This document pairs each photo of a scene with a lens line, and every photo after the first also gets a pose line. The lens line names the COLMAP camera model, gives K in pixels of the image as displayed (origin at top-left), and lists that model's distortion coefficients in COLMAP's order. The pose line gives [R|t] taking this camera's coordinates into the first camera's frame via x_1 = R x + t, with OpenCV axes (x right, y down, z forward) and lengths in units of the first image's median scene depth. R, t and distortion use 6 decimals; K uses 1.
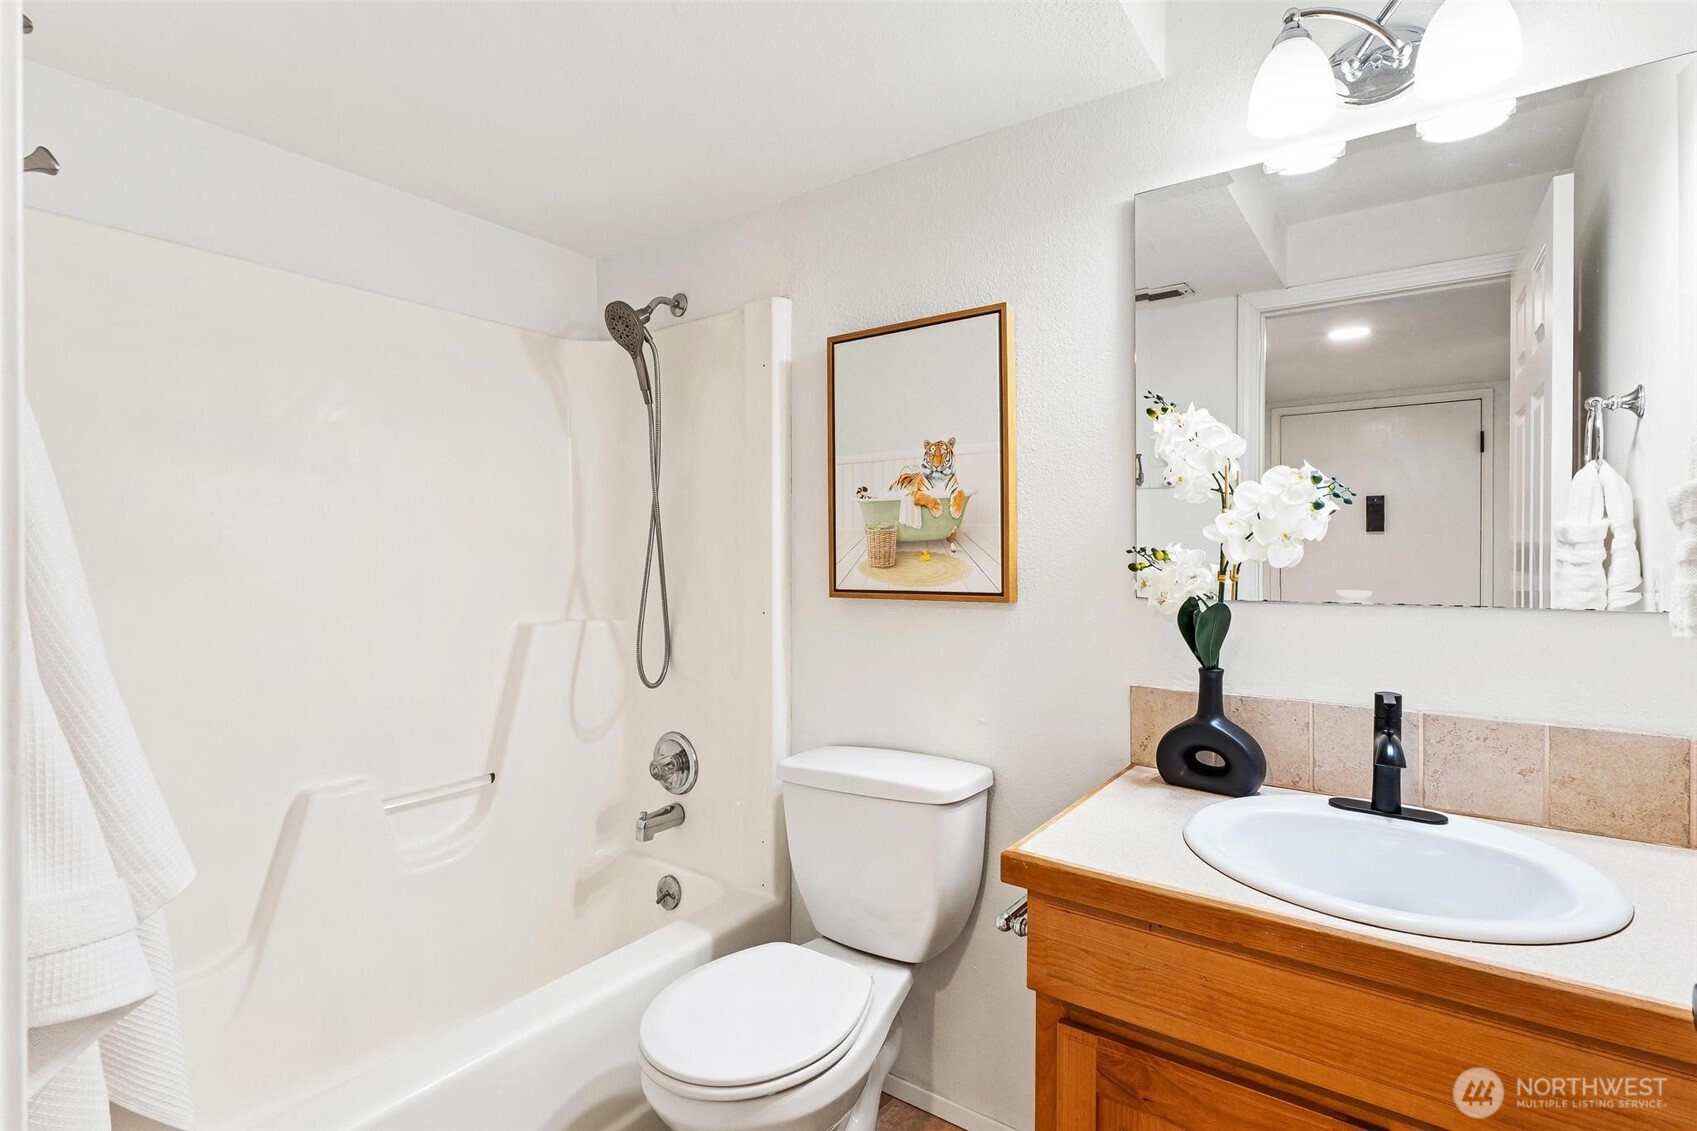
lens RADIAL K [[814.2, 0, 849.4], [0, 814.2, 558.9], [0, 0, 1]] dist [0.001361, -0.001140]
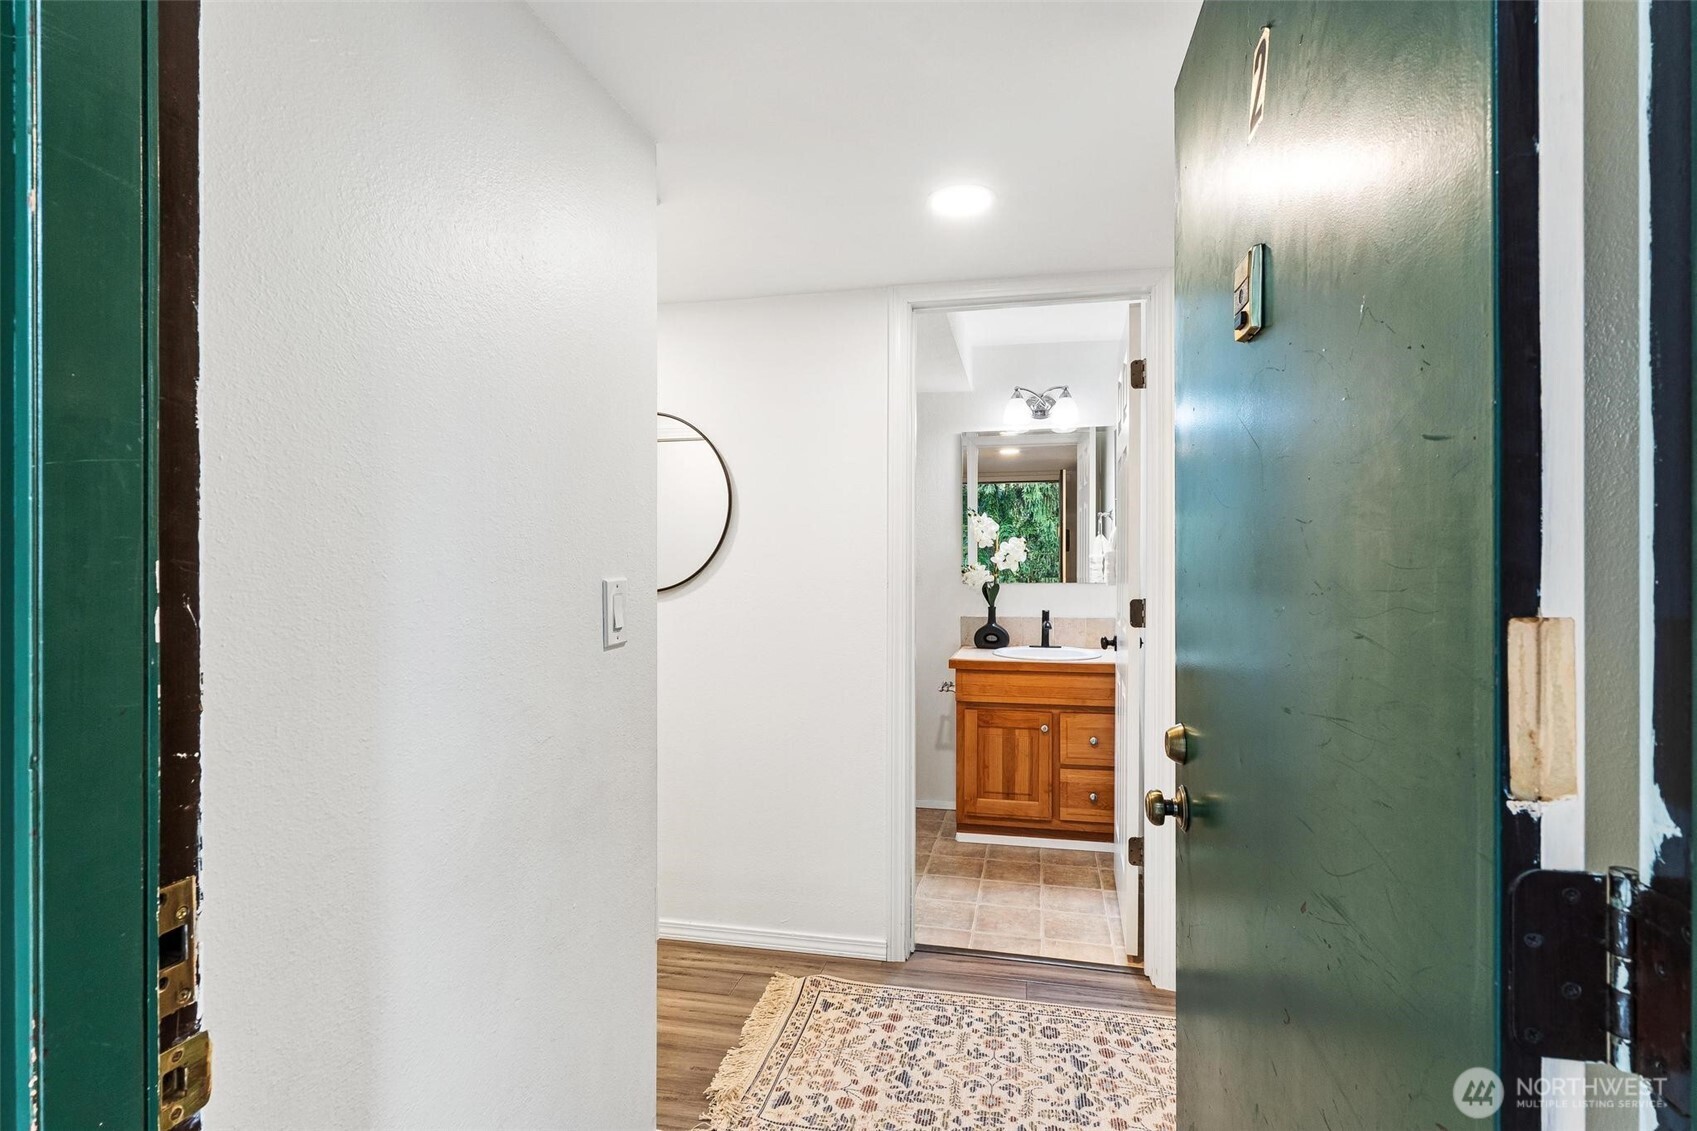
lens RADIAL K [[814.2, 0, 850.3], [0, 814.2, 568.4], [0, 0, 1]] dist [0.001361, -0.001140]
pose [[0.921202, -0.003575, 0.389069, -1.191858], [0.005287, 0.999980, -0.003329, 0.006819], [-0.389050, 0.005123, 0.921203, -1.524679]]
